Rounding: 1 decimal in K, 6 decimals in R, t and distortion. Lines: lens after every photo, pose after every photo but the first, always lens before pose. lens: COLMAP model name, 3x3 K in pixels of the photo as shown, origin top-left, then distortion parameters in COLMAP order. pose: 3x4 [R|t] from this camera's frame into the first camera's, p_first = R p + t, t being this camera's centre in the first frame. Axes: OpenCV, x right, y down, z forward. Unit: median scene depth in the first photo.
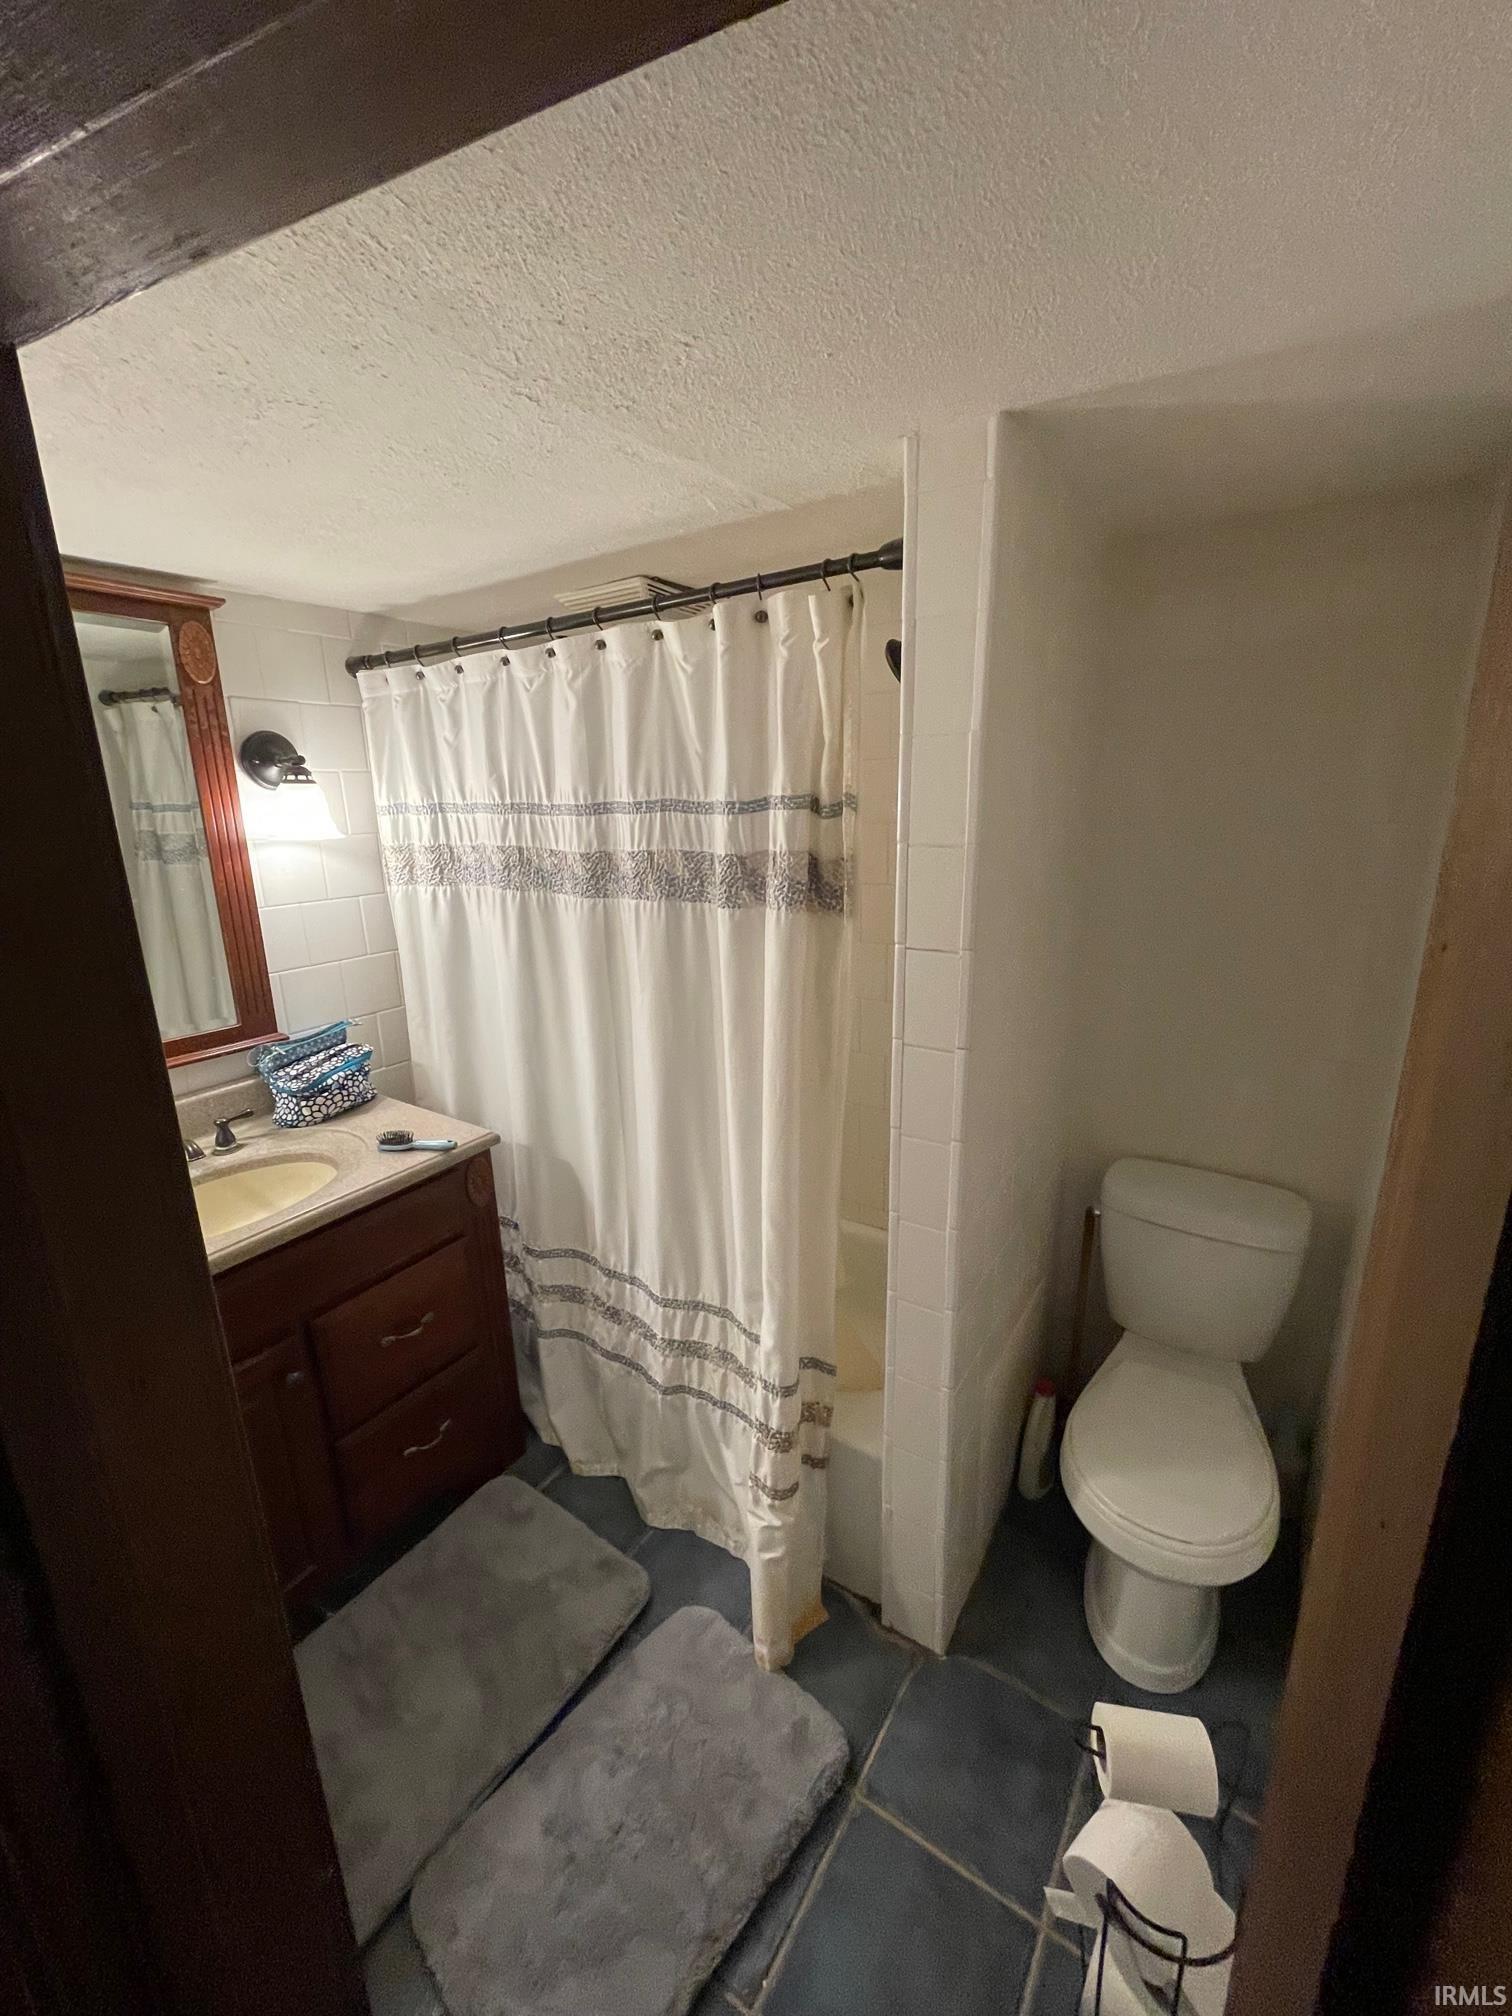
lens RADIAL K [[808.0, 0, 756.0], [0, 808.0, 1008.0], [0, 0, 1]] dist [0.000533, -0.000113]
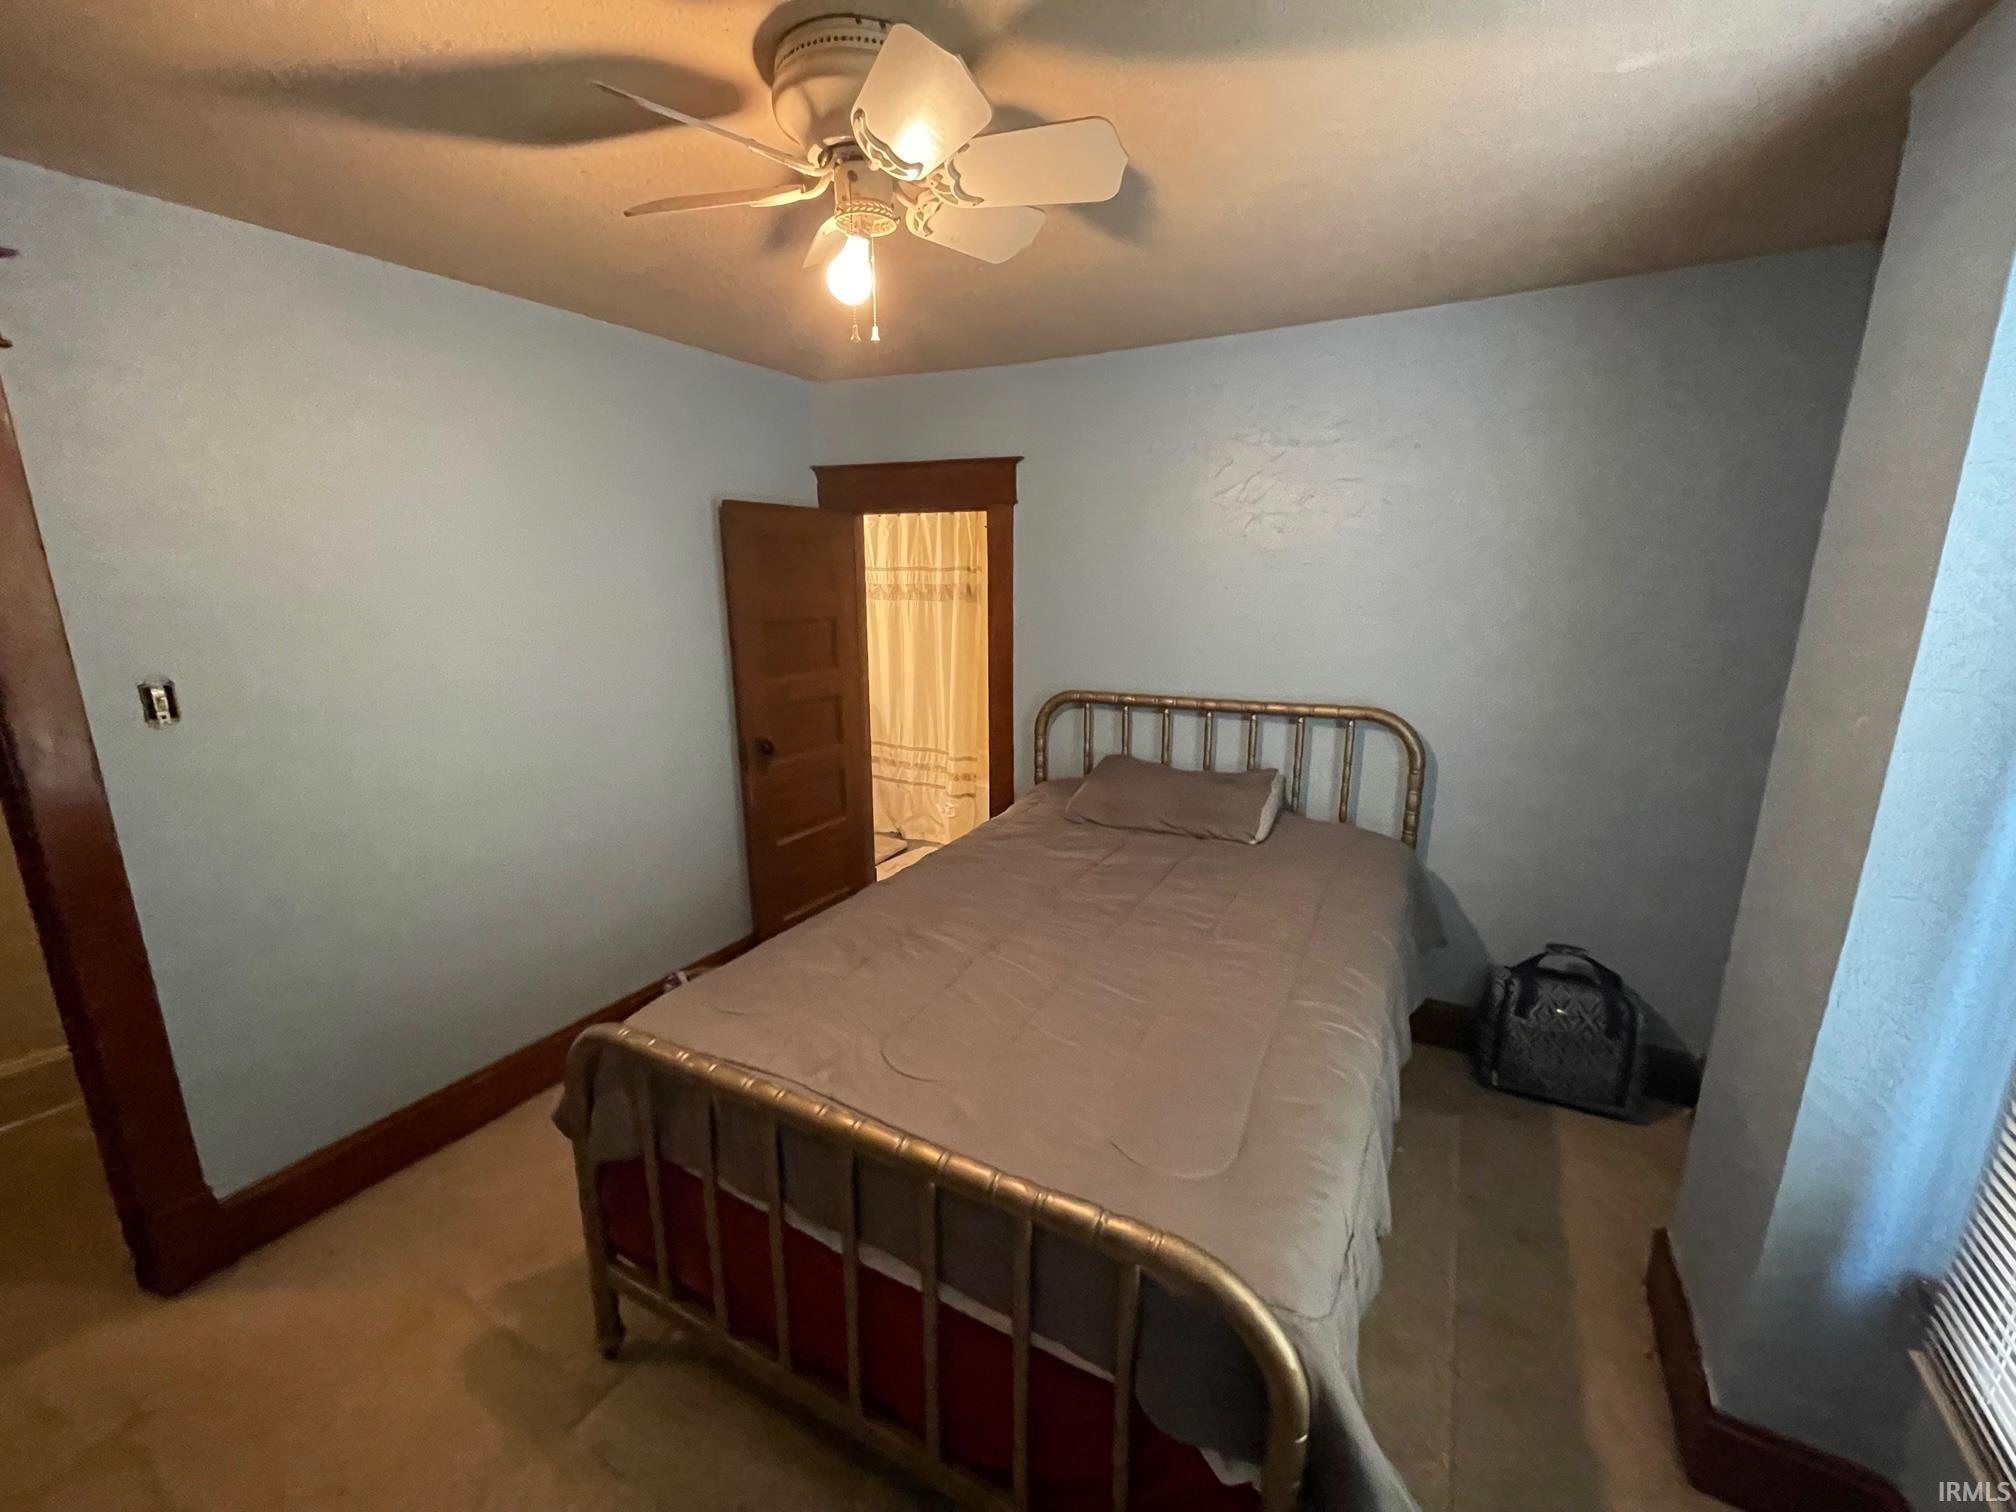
lens RADIAL K [[808.0, 0, 1008.0], [0, 808.0, 756.0], [0, 0, 1]] dist [0.000533, -0.000113]
pose [[0.995870, 0.007740, 0.090462, -0.049859], [-0.004987, 0.999519, -0.030622, 0.515523], [-0.090655, 0.030045, 0.995429, -1.920667]]
